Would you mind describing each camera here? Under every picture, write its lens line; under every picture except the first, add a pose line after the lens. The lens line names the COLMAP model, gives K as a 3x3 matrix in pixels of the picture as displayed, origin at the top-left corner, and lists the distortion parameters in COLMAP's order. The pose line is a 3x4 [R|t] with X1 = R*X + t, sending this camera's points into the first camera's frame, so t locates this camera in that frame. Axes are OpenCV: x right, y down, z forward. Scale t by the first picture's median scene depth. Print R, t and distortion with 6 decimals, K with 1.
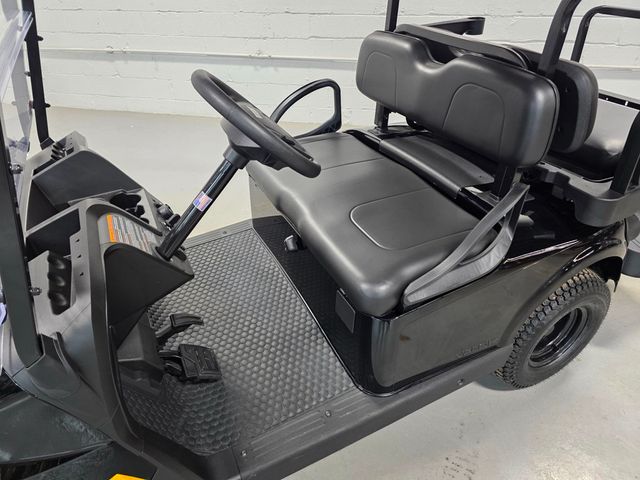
lens RADIAL K [[429.5, 0, 324.7], [0, 429.5, 242.9], [0, 0, 1]] dist [0.031700, -0.029099]
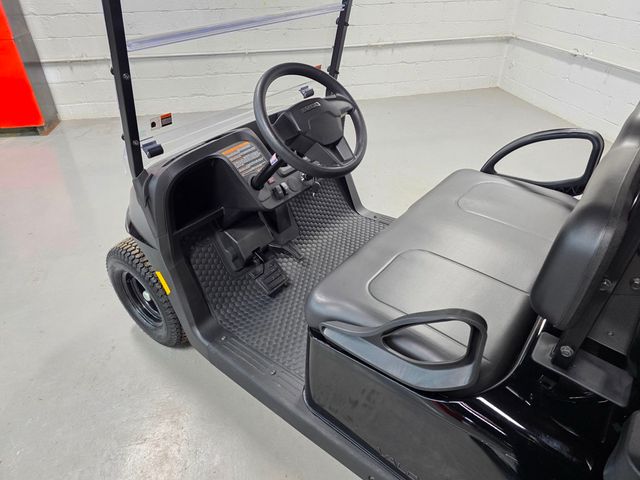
lens RADIAL K [[429.5, 0, 324.7], [0, 429.5, 242.9], [0, 0, 1]] dist [0.031700, -0.029099]
pose [[0.416401, 0.528425, -0.739850, 0.561067], [-0.517460, 0.806840, 0.285035, -0.215463], [0.747559, 0.264154, 0.609408, 0.237819]]
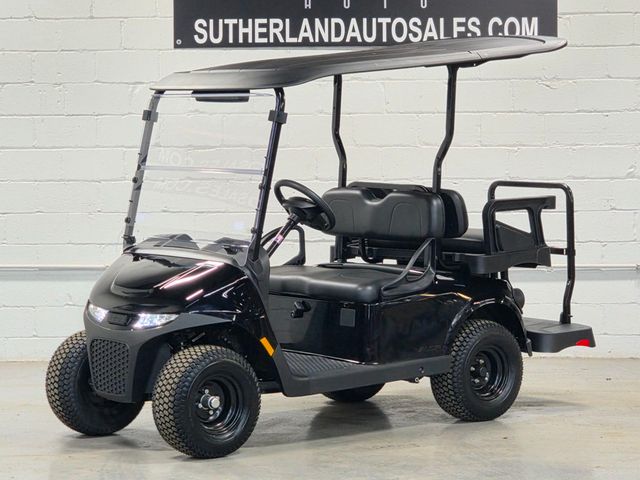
lens RADIAL K [[2075.0, 0, 320.0], [0, 2075.0, 240.0], [0, 0, 1]] dist [-1.367985, 31.544339]
pose [[0.973271, 0.004190, 0.229620, -1.456928], [0.117701, 0.849440, -0.514391, 3.091483], [-0.197203, 0.527668, 0.826243, -4.428496]]
